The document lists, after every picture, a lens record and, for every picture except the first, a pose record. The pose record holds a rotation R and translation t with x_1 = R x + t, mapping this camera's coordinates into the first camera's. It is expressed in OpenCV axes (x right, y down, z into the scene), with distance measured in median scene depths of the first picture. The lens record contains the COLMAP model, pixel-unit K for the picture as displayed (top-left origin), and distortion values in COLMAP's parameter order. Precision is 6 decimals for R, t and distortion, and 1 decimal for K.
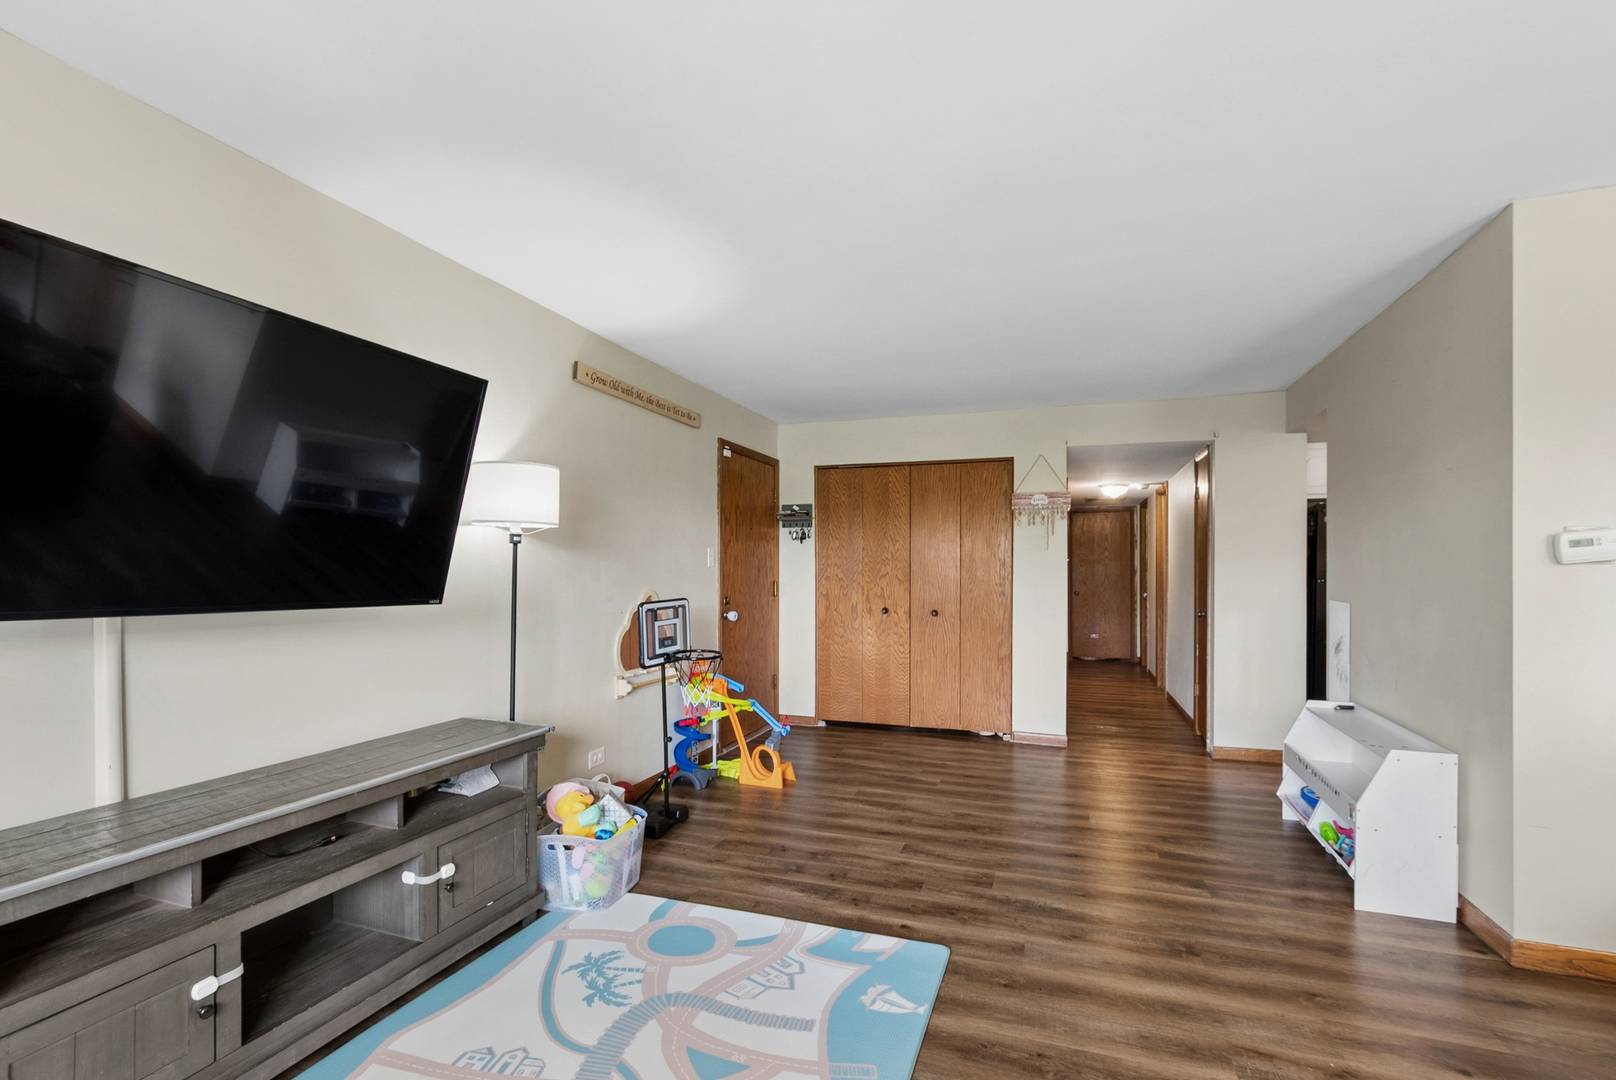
lens RADIAL K [[728.8, 0, 813.9], [0, 728.8, 568.3], [0, 0, 1]] dist [-0.001721, 0.000909]
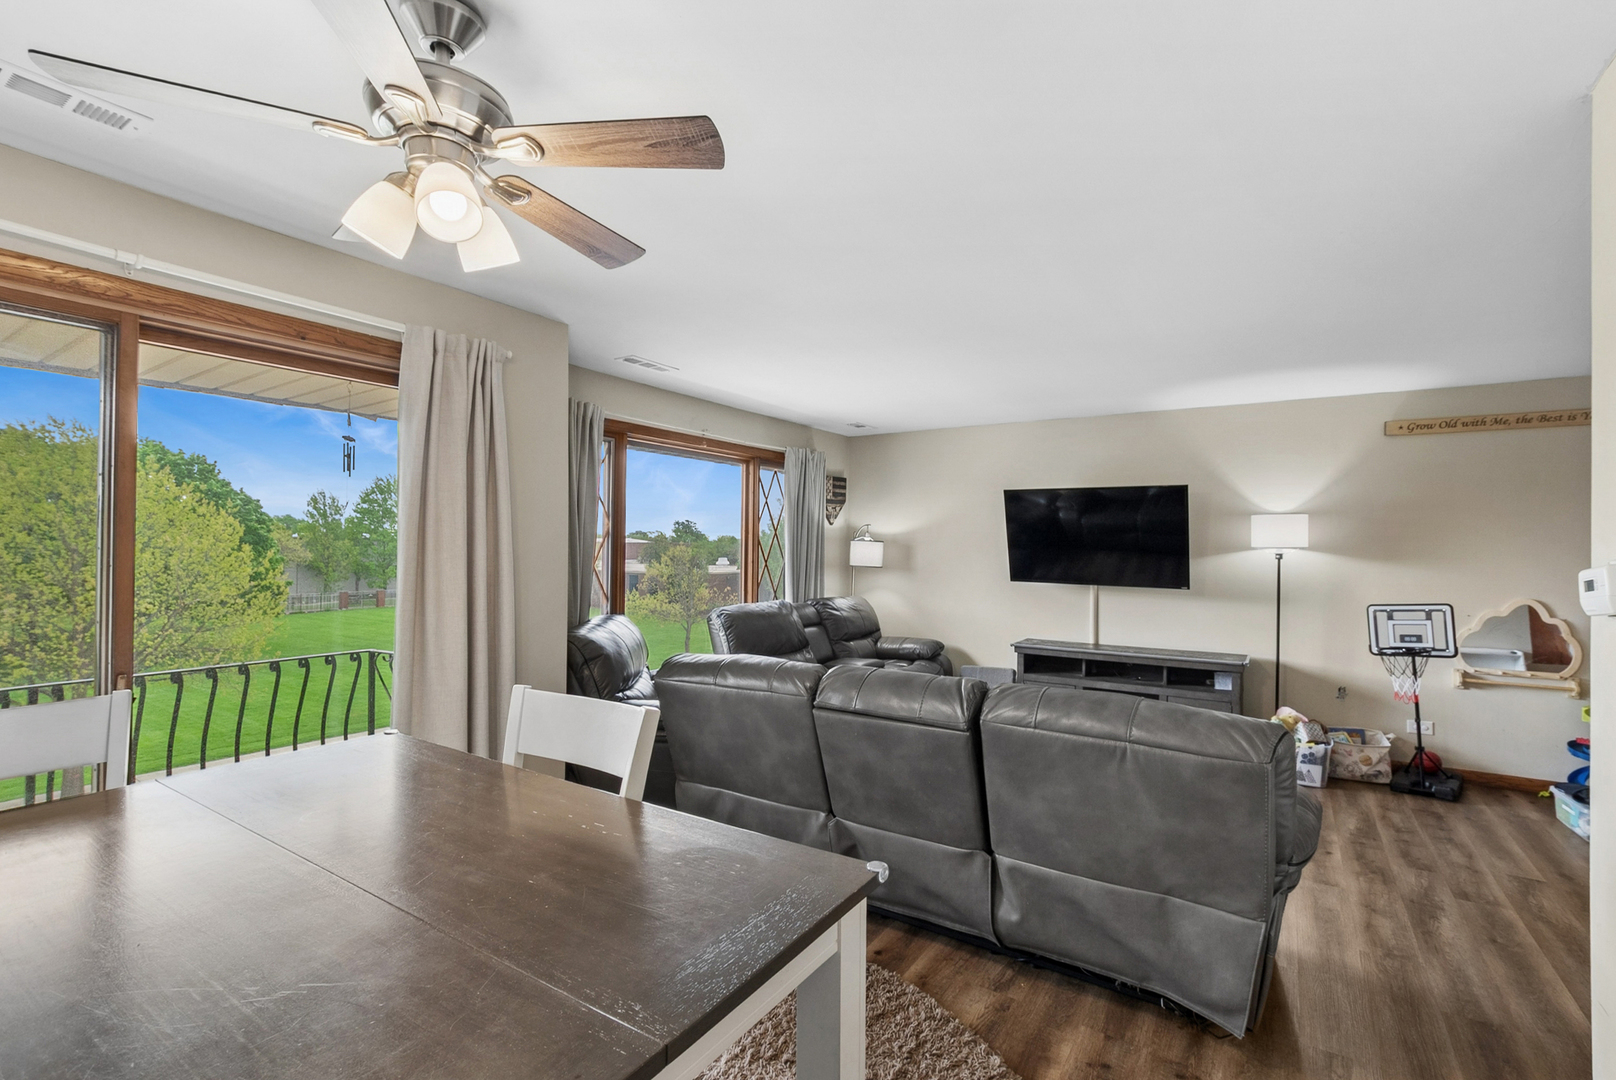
lens RADIAL K [[728.8, 0, 827.2], [0, 728.8, 542.8], [0, 0, 1]] dist [-0.001721, 0.000909]
pose [[-0.227875, -0.011948, -0.973617, 1.204746], [-0.009200, 0.999906, -0.010118, -0.037452], [0.973647, 0.006652, -0.227964, 0.302600]]
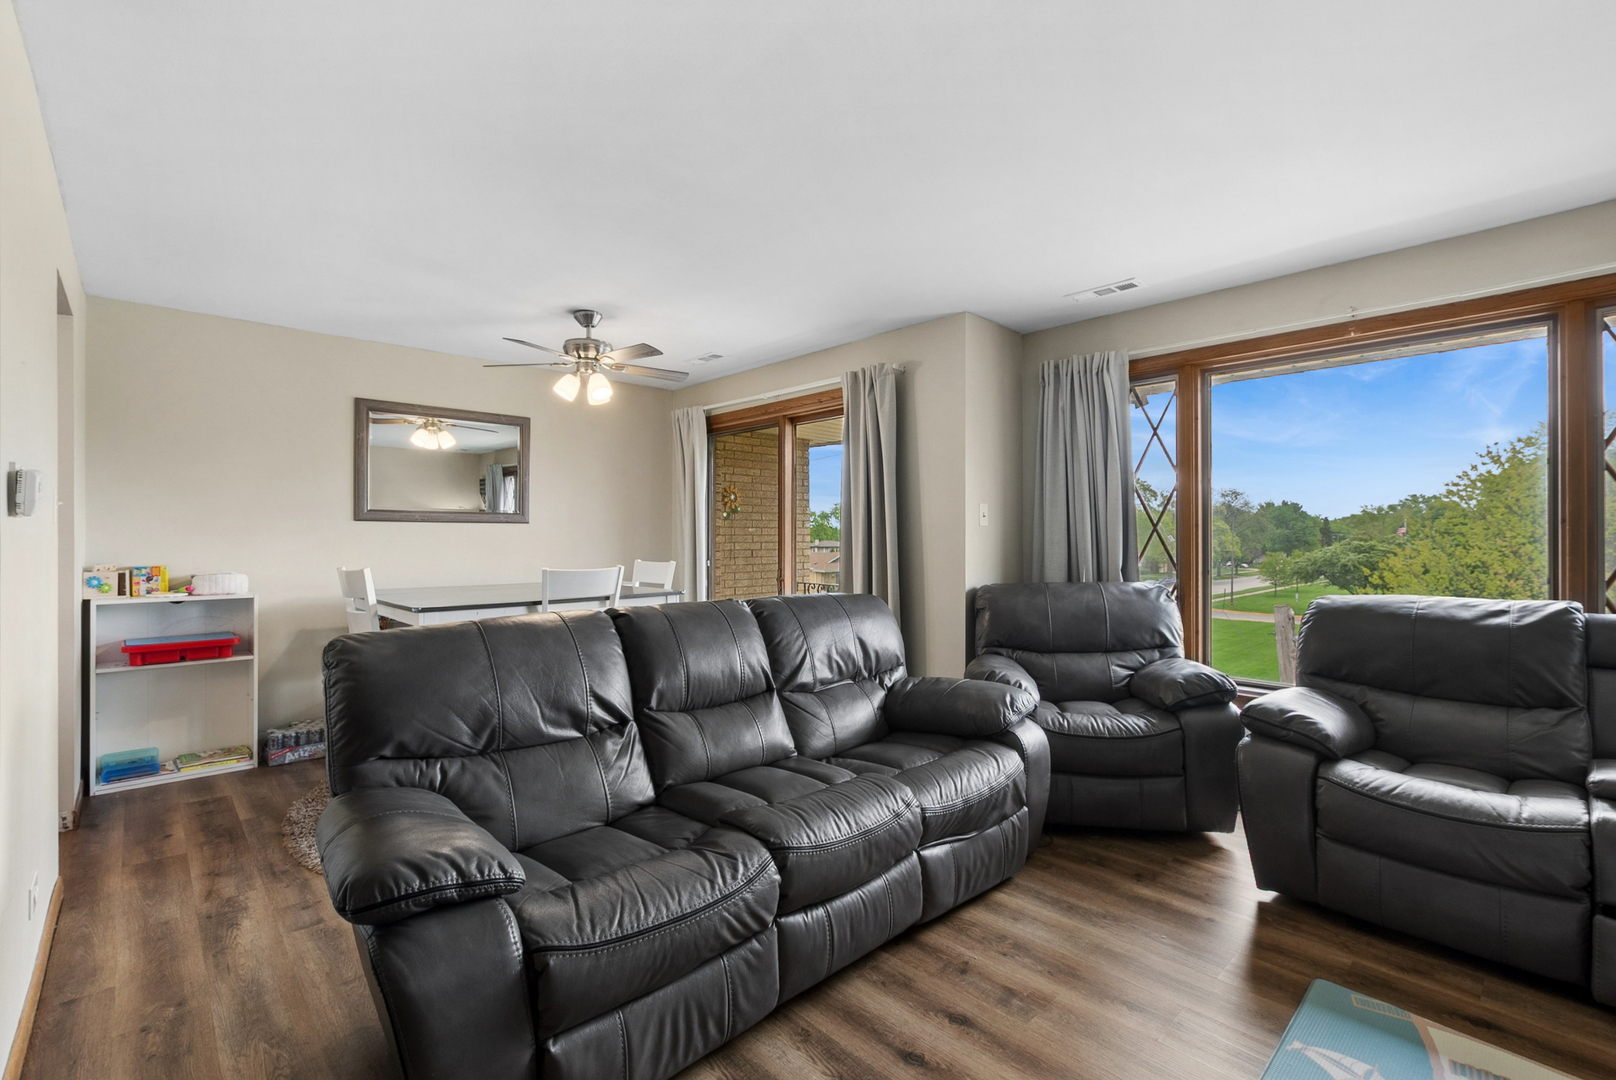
lens RADIAL K [[728.8, 0, 819.4], [0, 728.8, 525.4], [0, 0, 1]] dist [-0.001721, 0.000909]
pose [[-0.890878, 0.005929, 0.454205, 0.025782], [-0.001086, 0.999884, -0.015182, 0.008267], [-0.454242, -0.014018, -0.890768, 0.835169]]
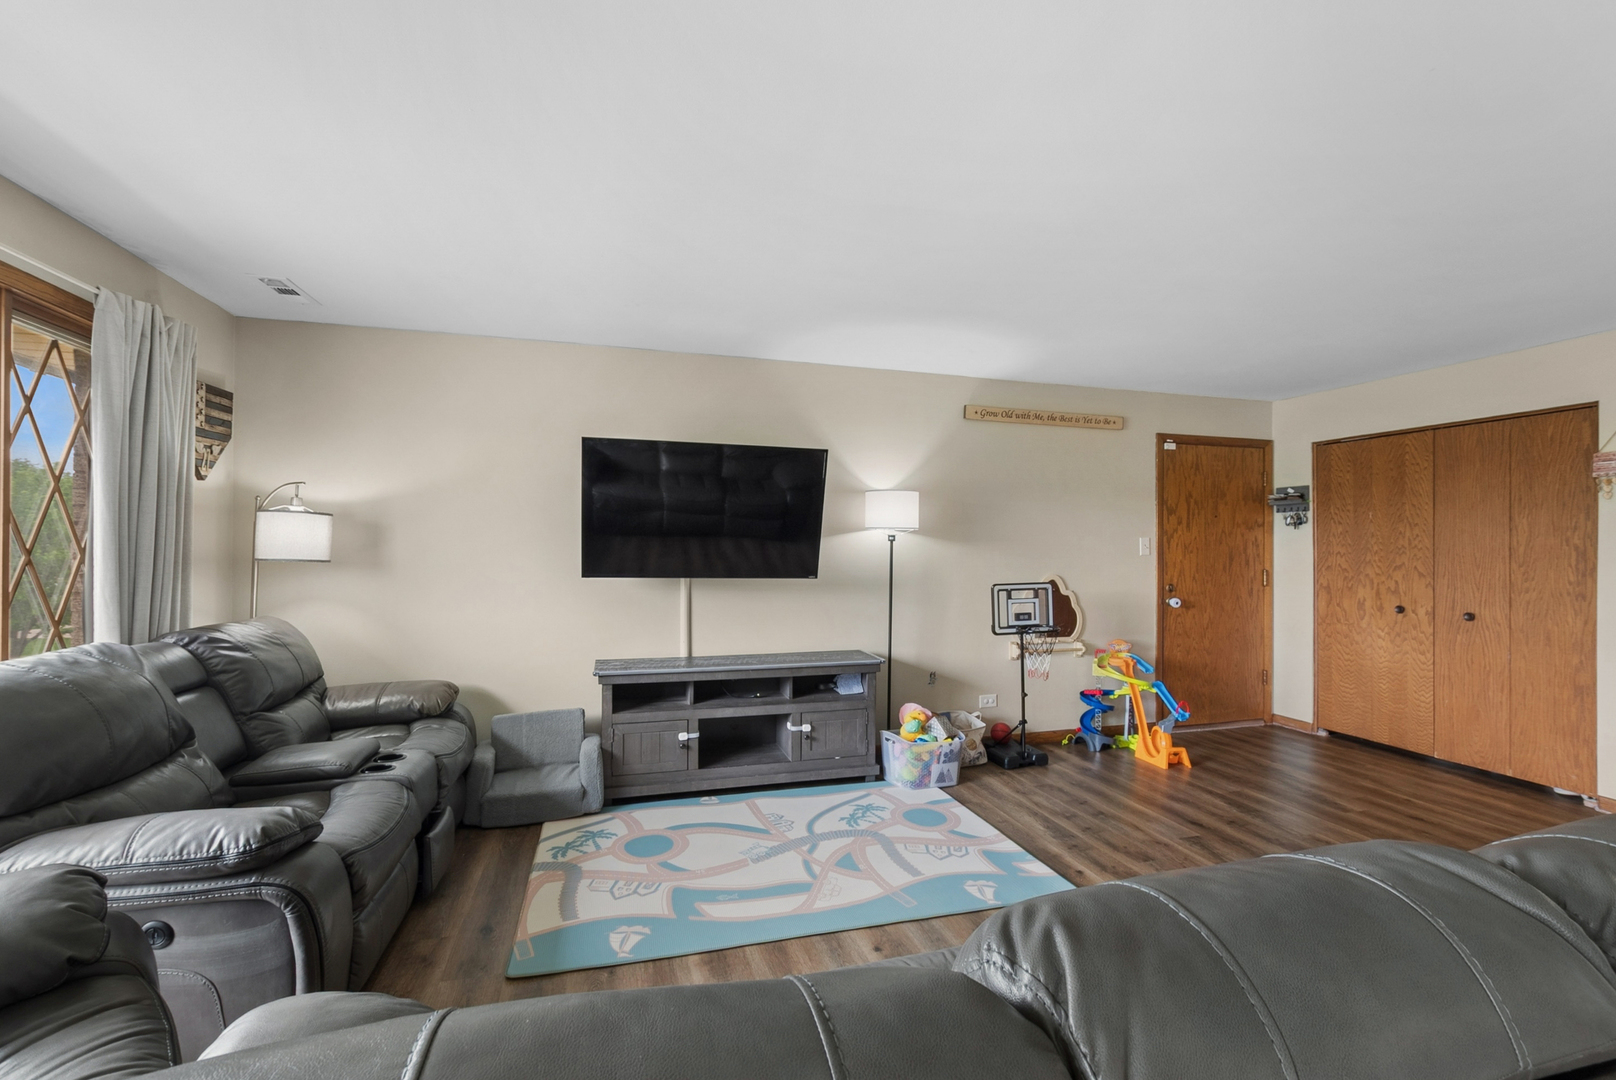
lens RADIAL K [[728.8, 0, 824.0], [0, 728.8, 533.4], [0, 0, 1]] dist [-0.001721, 0.000909]
pose [[0.588244, -0.013084, -0.808578, 0.614812], [-0.002442, 0.999836, -0.017956, -0.018538], [0.808680, 0.012538, 0.588115, -0.014174]]
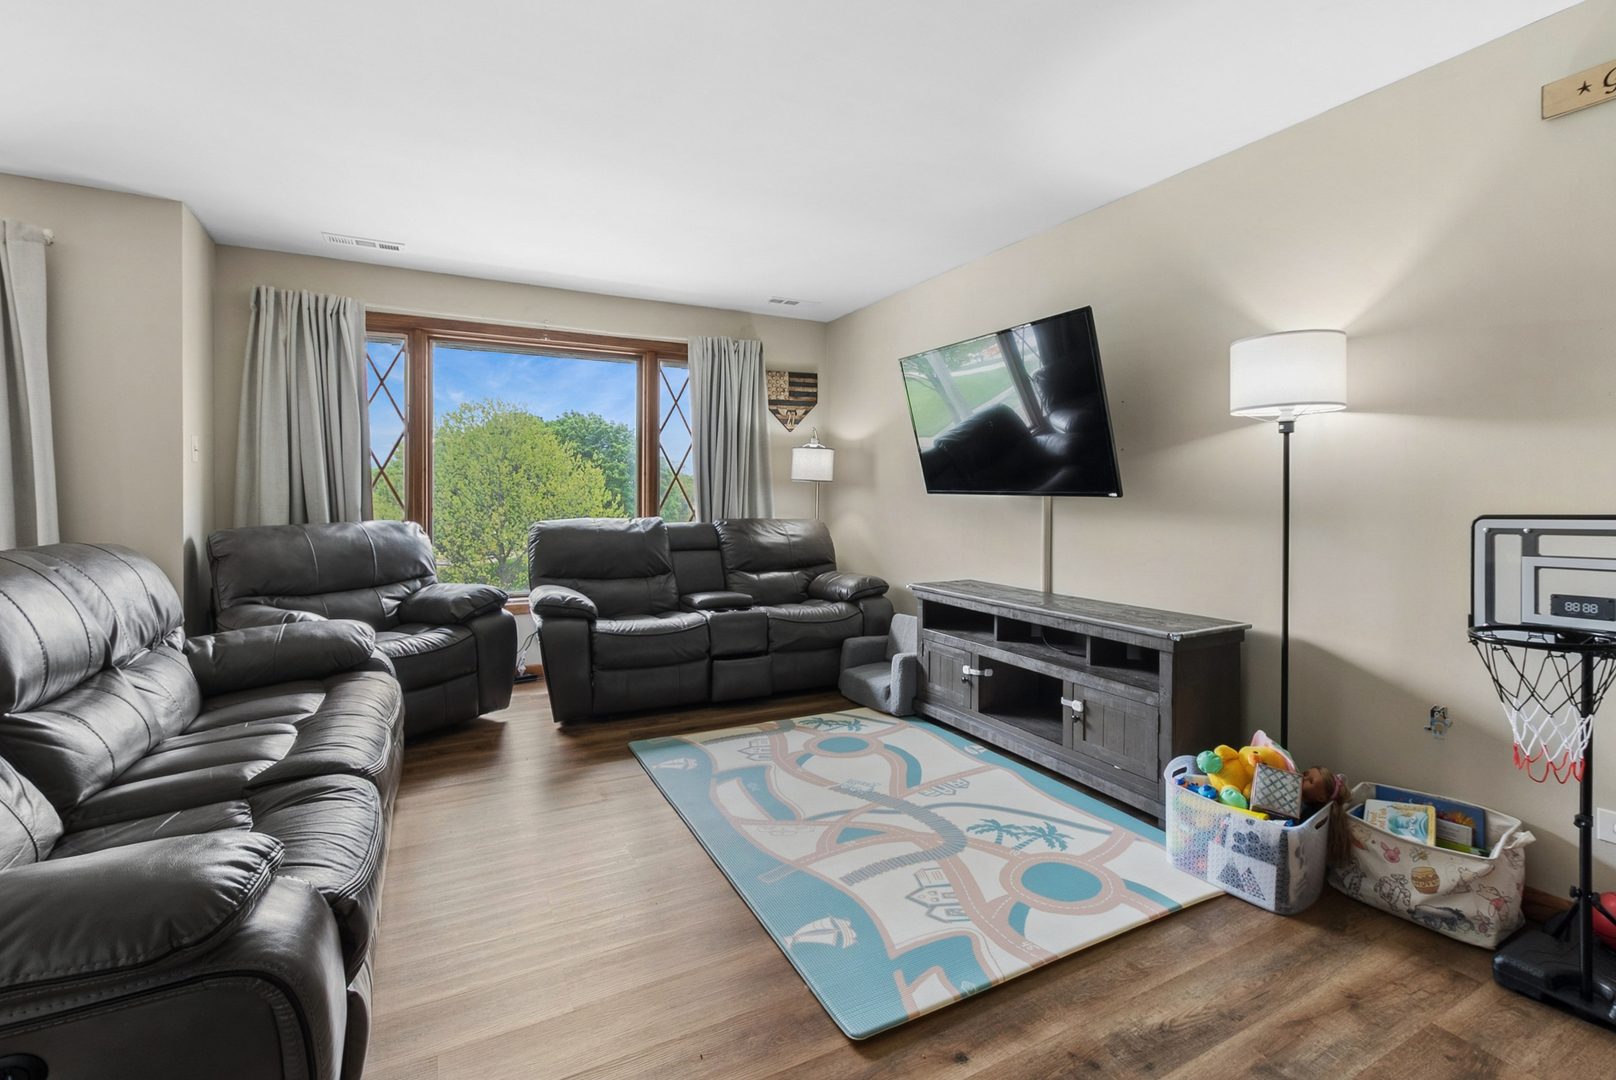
lens RADIAL K [[728.8, 0, 821.2], [0, 728.8, 503.0], [0, 0, 1]] dist [-0.001721, 0.000909]
pose [[-0.679601, 0.001667, -0.733580, 0.460352], [-0.004734, 0.999967, 0.006658, 0.035527], [0.733567, 0.007998, -0.679570, 0.967047]]
